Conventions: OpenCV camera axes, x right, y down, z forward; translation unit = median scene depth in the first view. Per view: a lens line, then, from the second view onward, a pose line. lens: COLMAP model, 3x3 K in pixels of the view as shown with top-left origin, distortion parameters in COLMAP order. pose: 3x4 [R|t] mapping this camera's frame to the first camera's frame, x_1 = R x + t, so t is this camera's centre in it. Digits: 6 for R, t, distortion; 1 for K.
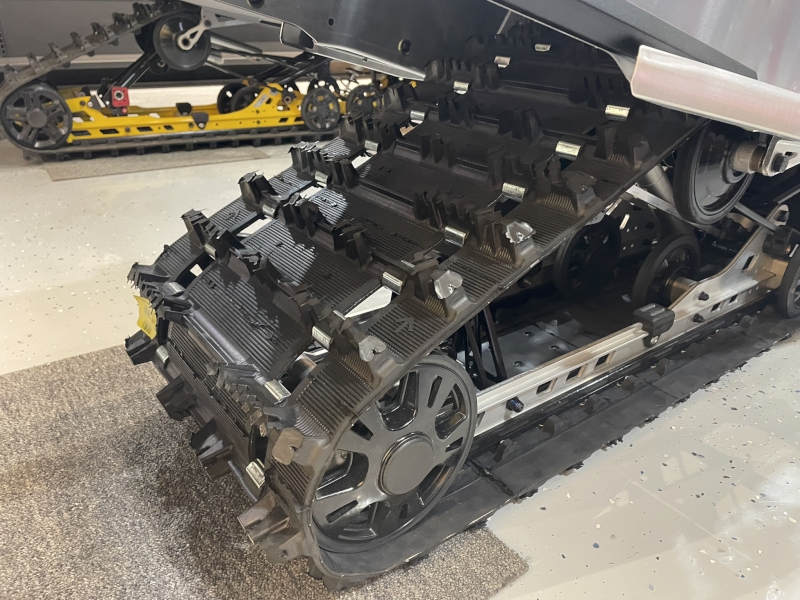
lens RADIAL K [[610.0, 0, 400.0], [0, 610.0, 300.0], [0, 0, 1]] dist [0.073497, -0.104083]
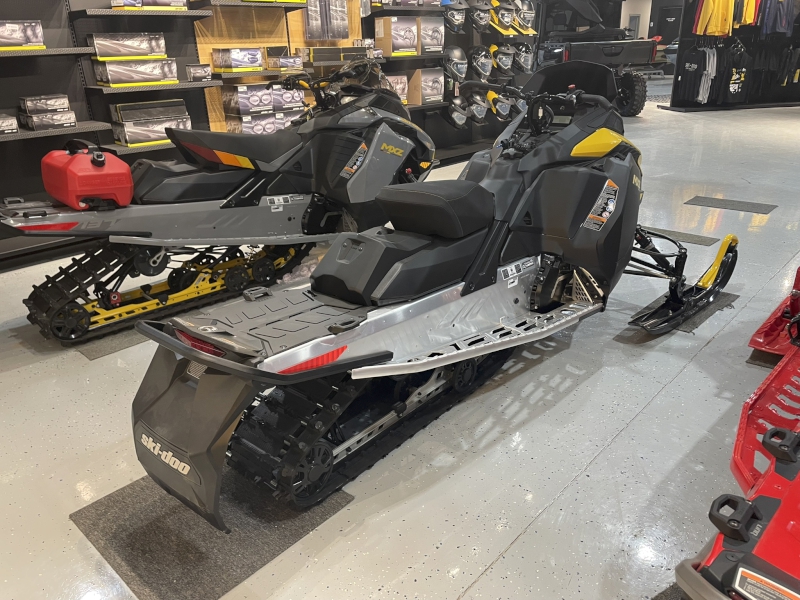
lens RADIAL K [[610.0, 0, 400.0], [0, 610.0, 300.0], [0, 0, 1]] dist [0.073497, -0.104083]
pose [[0.975605, -0.133838, 0.174018, 0.005931], [0.143378, 0.988716, -0.043402, -0.328686], [-0.166245, 0.067294, 0.983786, -1.735729]]
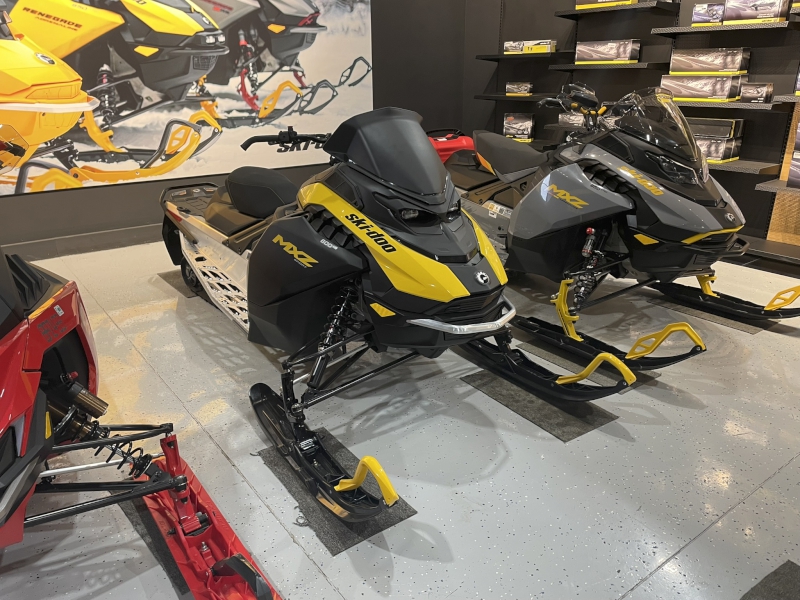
lens RADIAL K [[610.0, 0, 400.0], [0, 610.0, 300.0], [0, 0, 1]] dist [0.073497, -0.104083]
pose [[0.024010, 0.326131, -0.945020, 4.656602], [-0.416730, 0.862512, 0.287070, -1.739995], [0.908713, 0.386926, 0.156617, 1.363941]]
